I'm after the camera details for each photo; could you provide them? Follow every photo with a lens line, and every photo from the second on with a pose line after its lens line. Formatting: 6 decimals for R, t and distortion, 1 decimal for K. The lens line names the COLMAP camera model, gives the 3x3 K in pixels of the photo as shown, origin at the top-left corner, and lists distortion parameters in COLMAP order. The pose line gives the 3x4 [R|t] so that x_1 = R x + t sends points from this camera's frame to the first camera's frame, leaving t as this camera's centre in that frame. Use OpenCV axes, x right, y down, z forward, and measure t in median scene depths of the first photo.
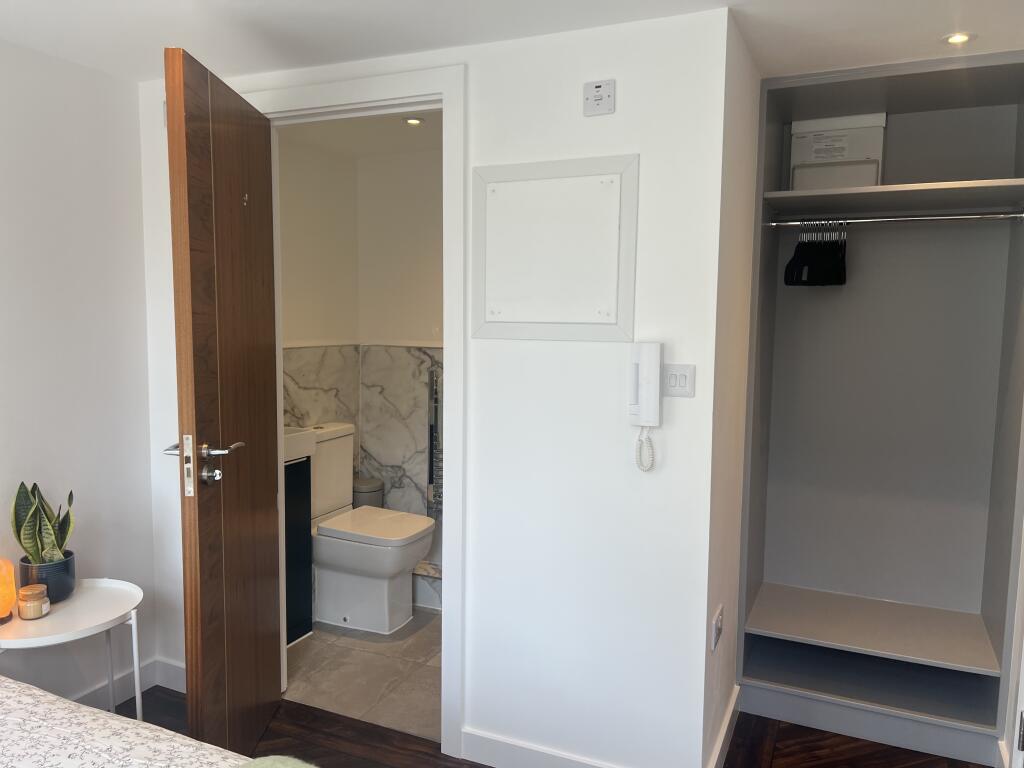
lens RADIAL K [[762.7, 0, 512.0], [0, 762.7, 384.0], [0, 0, 1]] dist [0.078946, -0.113880]
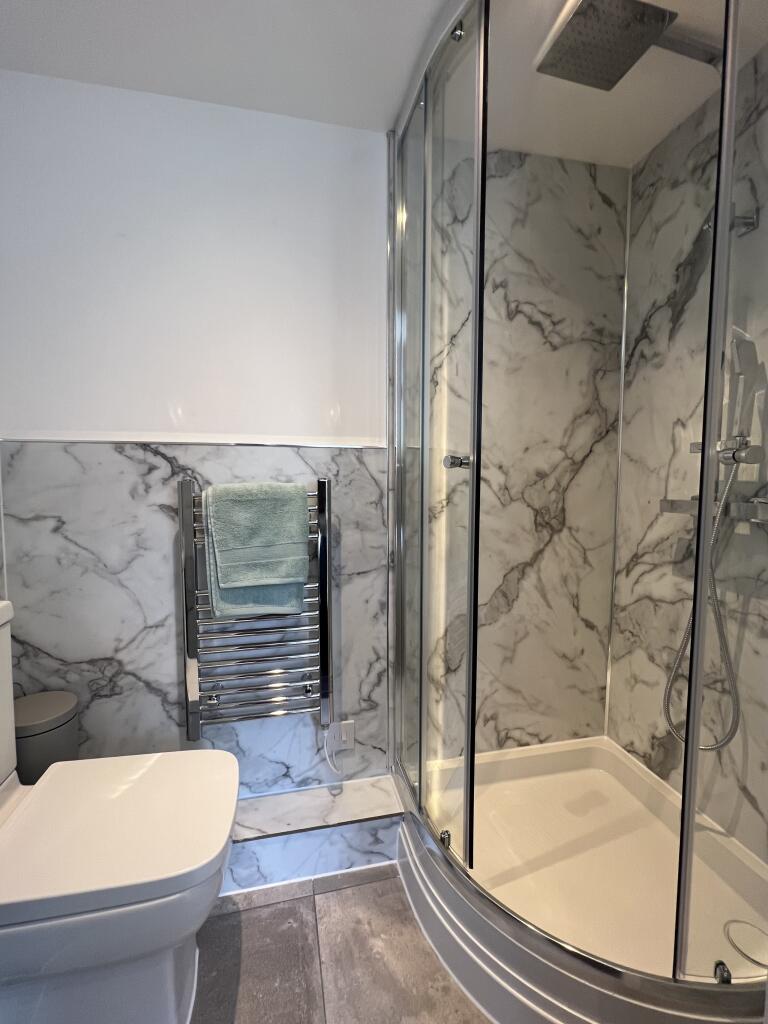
lens RADIAL K [[453.6, 0, 384.0], [0, 453.6, 512.0], [0, 0, 1]] dist [0.000544, 0.000157]
pose [[0.803225, -0.060837, 0.592561, -0.177253], [0.062576, 0.997885, 0.017628, 0.007803], [-0.592380, 0.022920, 0.805332, 0.616571]]
